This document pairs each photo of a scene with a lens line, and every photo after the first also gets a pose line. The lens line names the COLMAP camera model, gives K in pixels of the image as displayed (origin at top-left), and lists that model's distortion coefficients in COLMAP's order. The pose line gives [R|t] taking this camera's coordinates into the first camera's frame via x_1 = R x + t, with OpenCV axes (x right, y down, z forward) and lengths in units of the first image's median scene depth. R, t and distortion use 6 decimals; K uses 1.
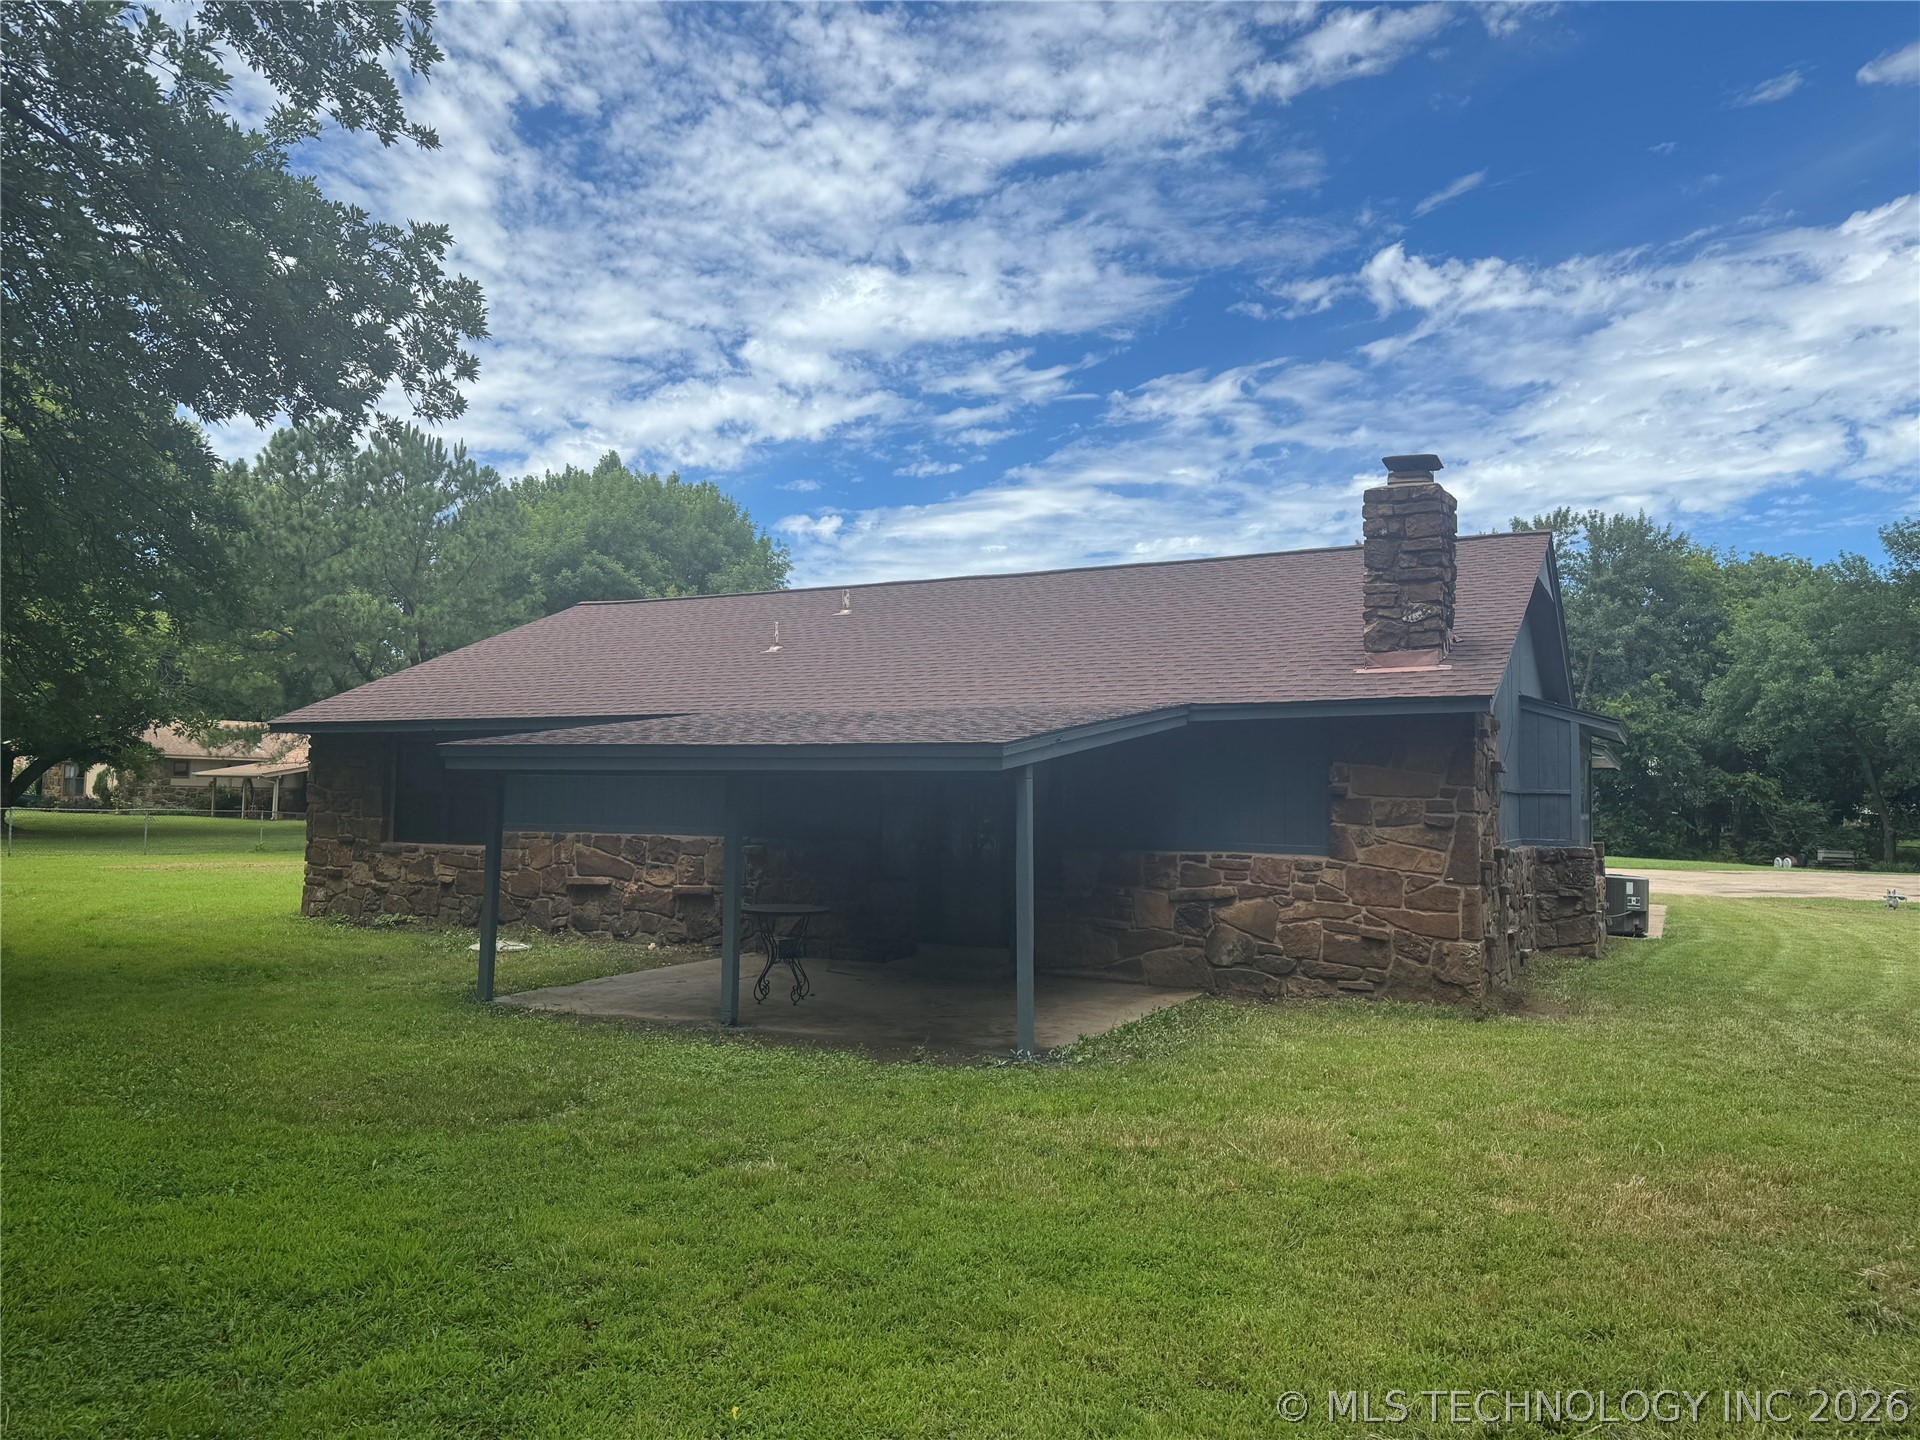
lens RADIAL K [[1341.1, 0, 960.2], [0, 1341.1, 718.2], [0, 0, 1]] dist [0.011006, 0.000251]
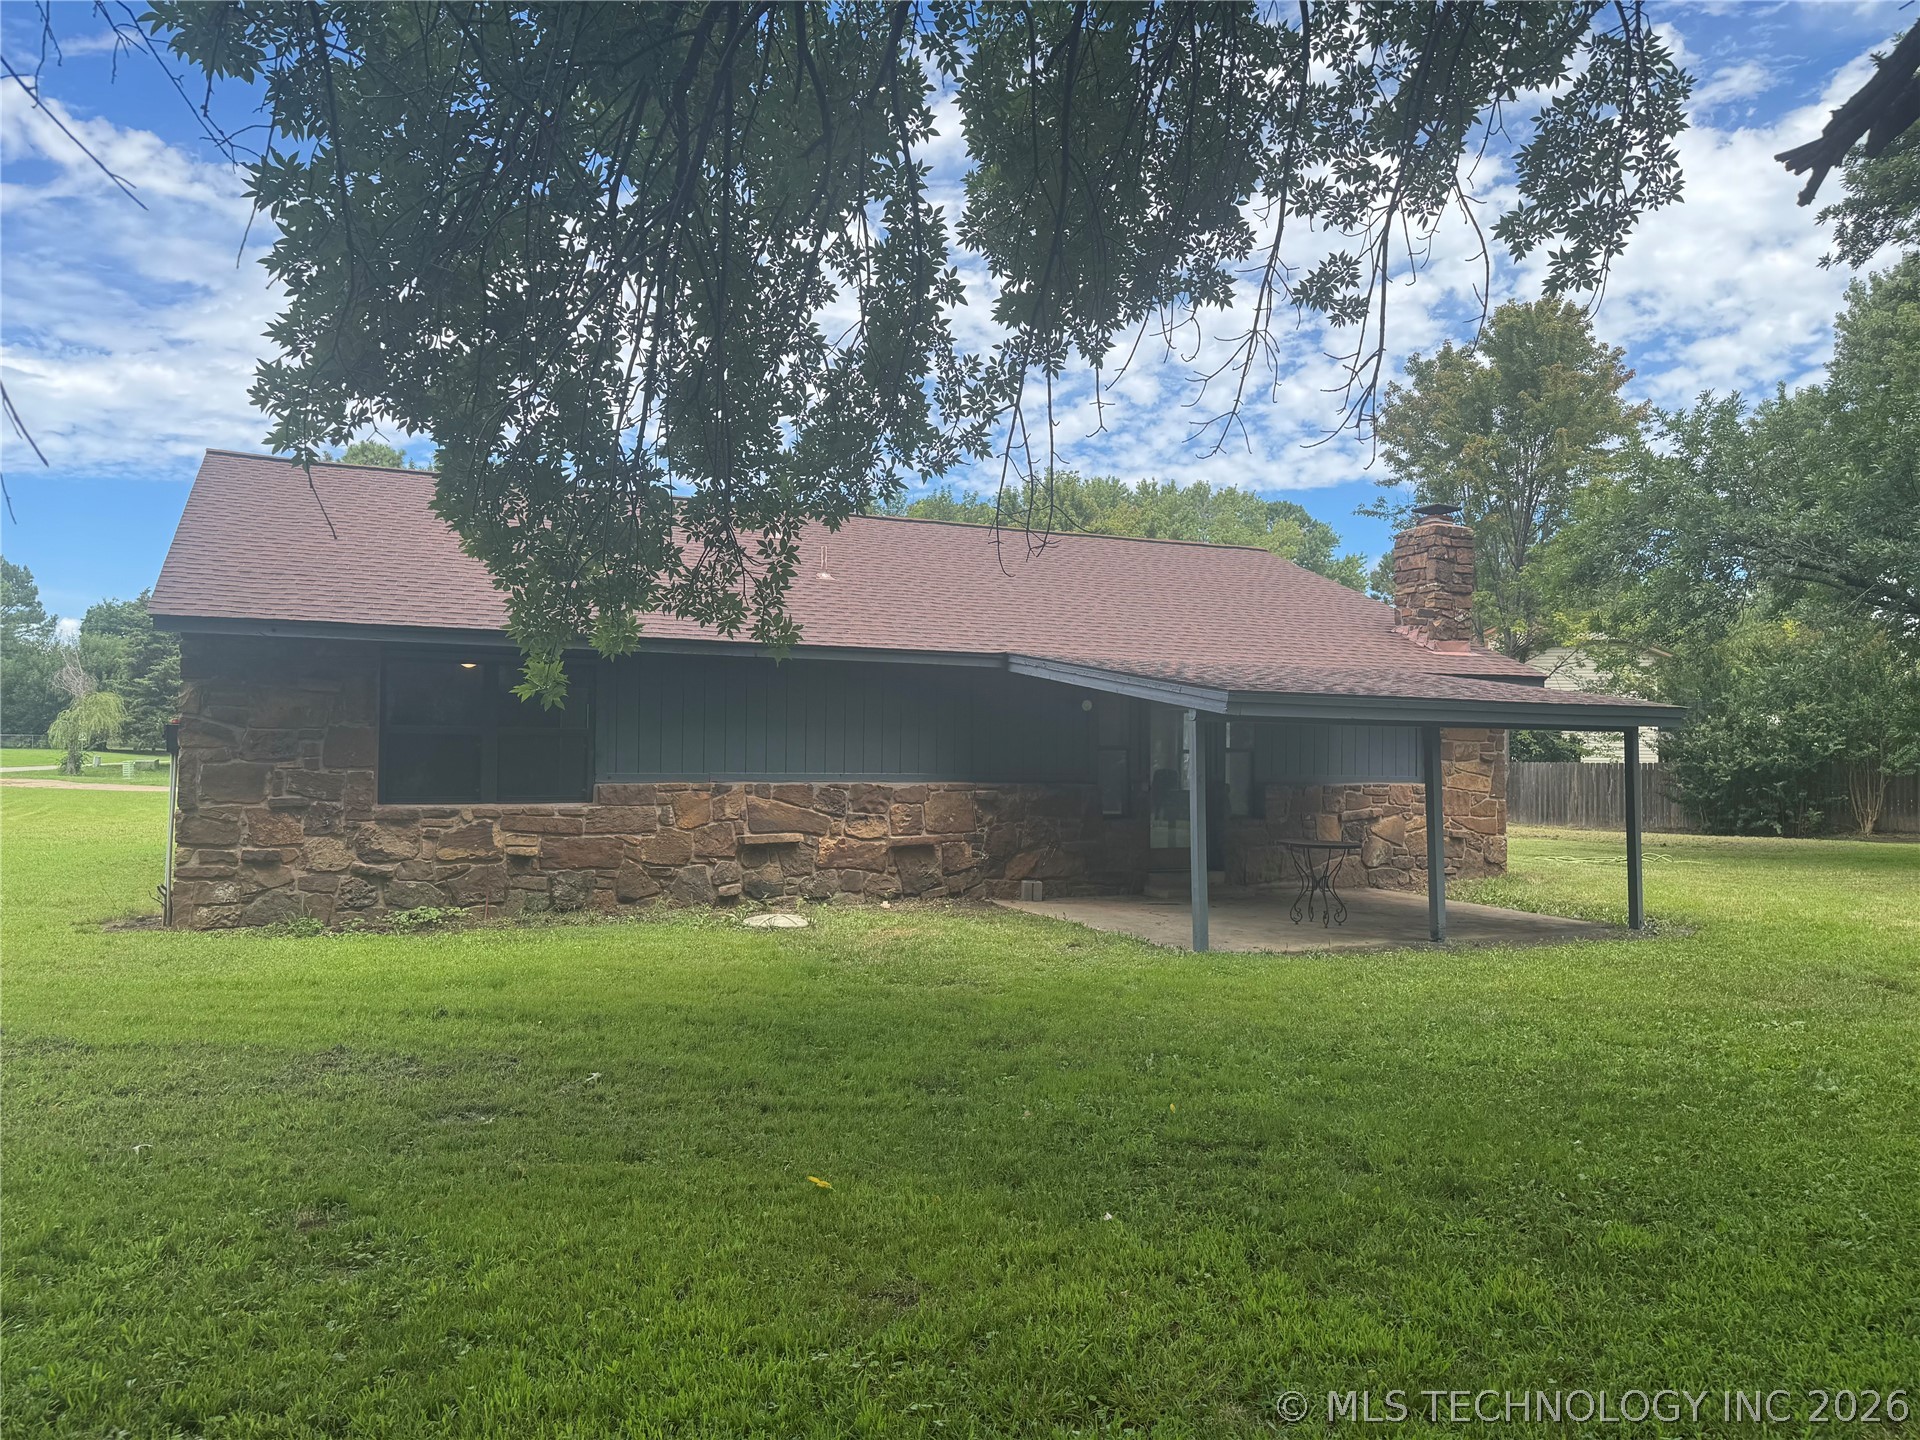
lens RADIAL K [[1341.1, 0, 960.1], [0, 1341.1, 723.2], [0, 0, 1]] dist [0.011006, 0.000251]
pose [[0.613549, 0.007455, 0.789622, -0.882011], [-0.052579, 0.998122, 0.031432, 0.016343], [-0.787904, -0.060803, 0.612789, 0.403042]]
